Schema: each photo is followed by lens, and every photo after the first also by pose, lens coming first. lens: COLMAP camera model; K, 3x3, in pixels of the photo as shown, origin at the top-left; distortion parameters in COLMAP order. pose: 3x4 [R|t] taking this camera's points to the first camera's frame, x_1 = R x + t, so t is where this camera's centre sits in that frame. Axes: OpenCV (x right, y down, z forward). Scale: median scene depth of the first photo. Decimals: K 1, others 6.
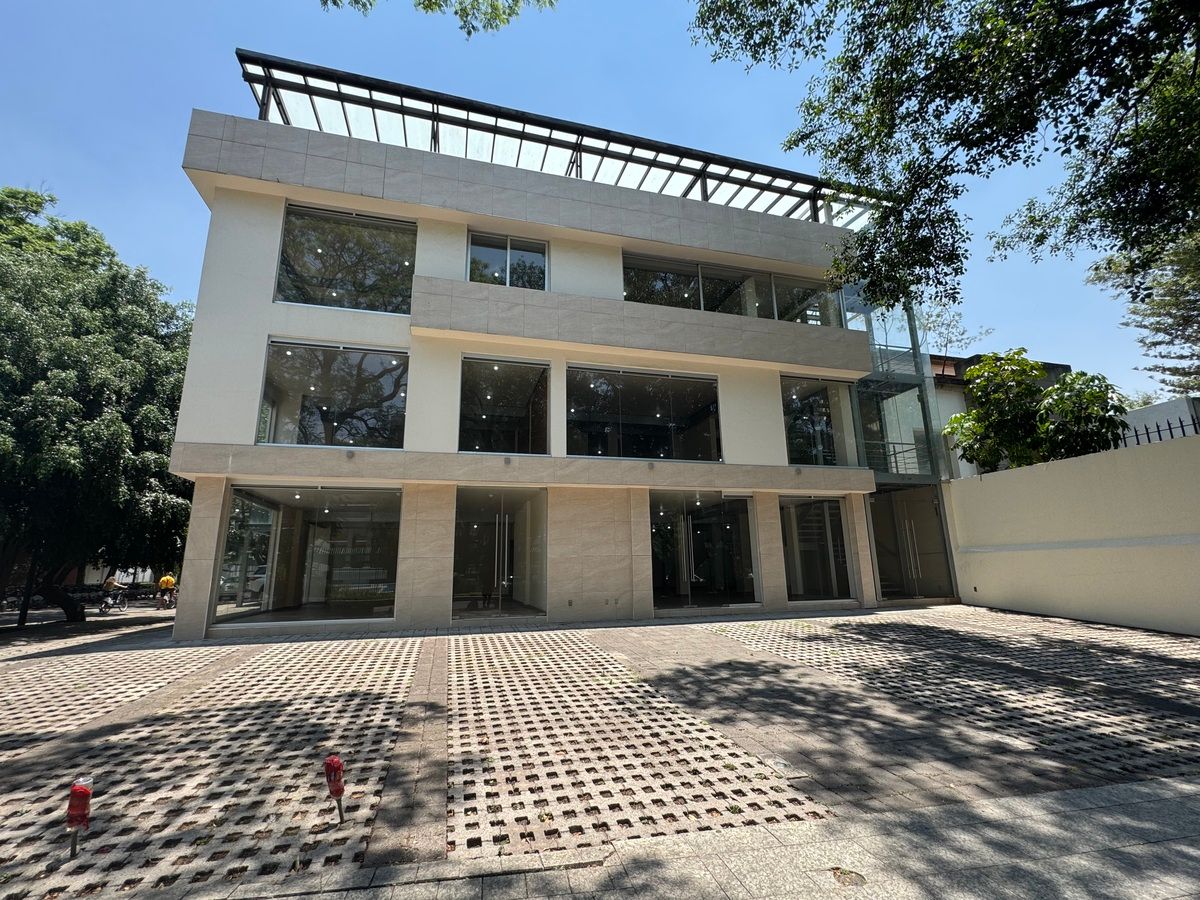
lens RADIAL K [[495.9, 0, 599.7], [0, 495.9, 462.7], [0, 0, 1]] dist [-0.000010, 0.000029]
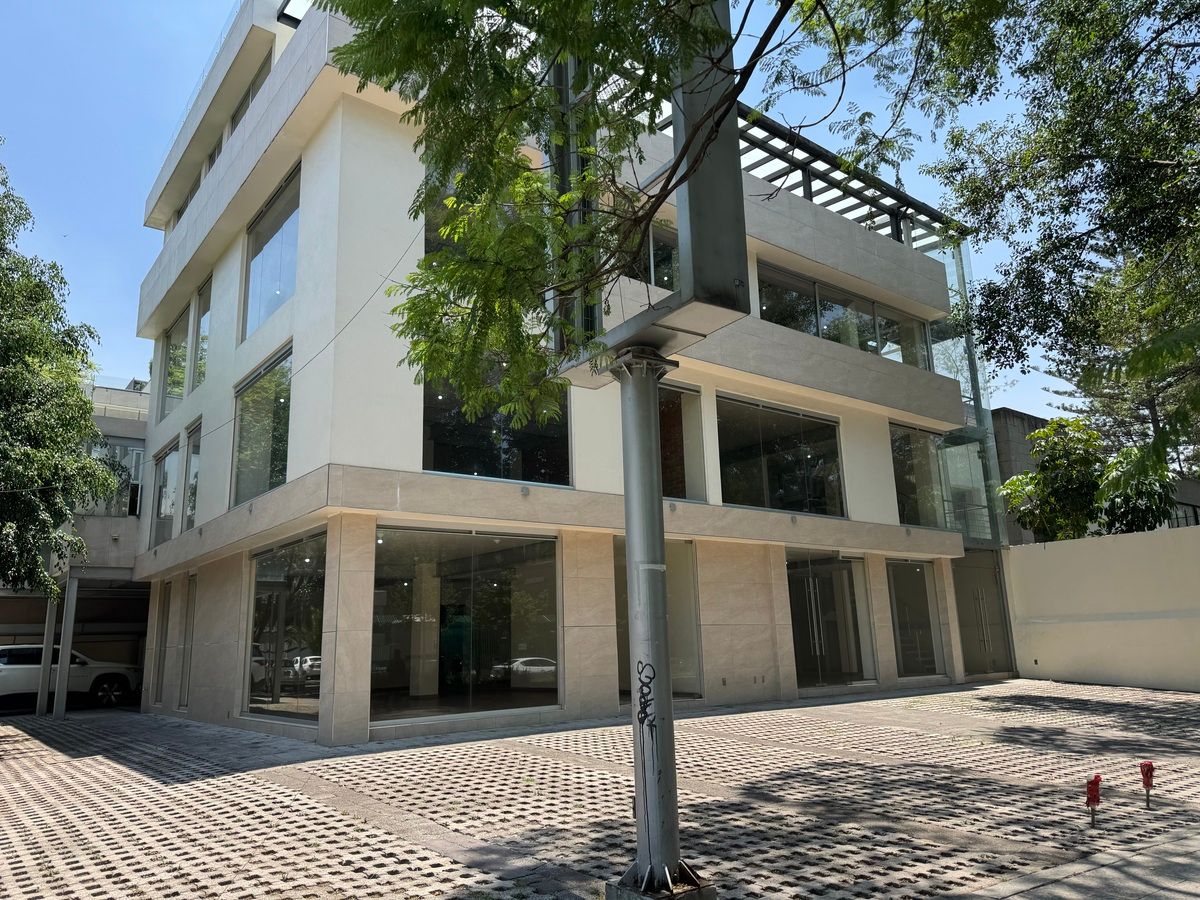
lens RADIAL K [[845.6, 0, 600.0], [0, 845.6, 450.0], [0, 0, 1]] dist [0.038104, -0.000875]
pose [[0.916091, 0.080310, 0.392846, -0.730267], [-0.069120, 0.996700, -0.042572, -0.026479], [-0.394969, 0.011846, 0.918618, -0.200835]]
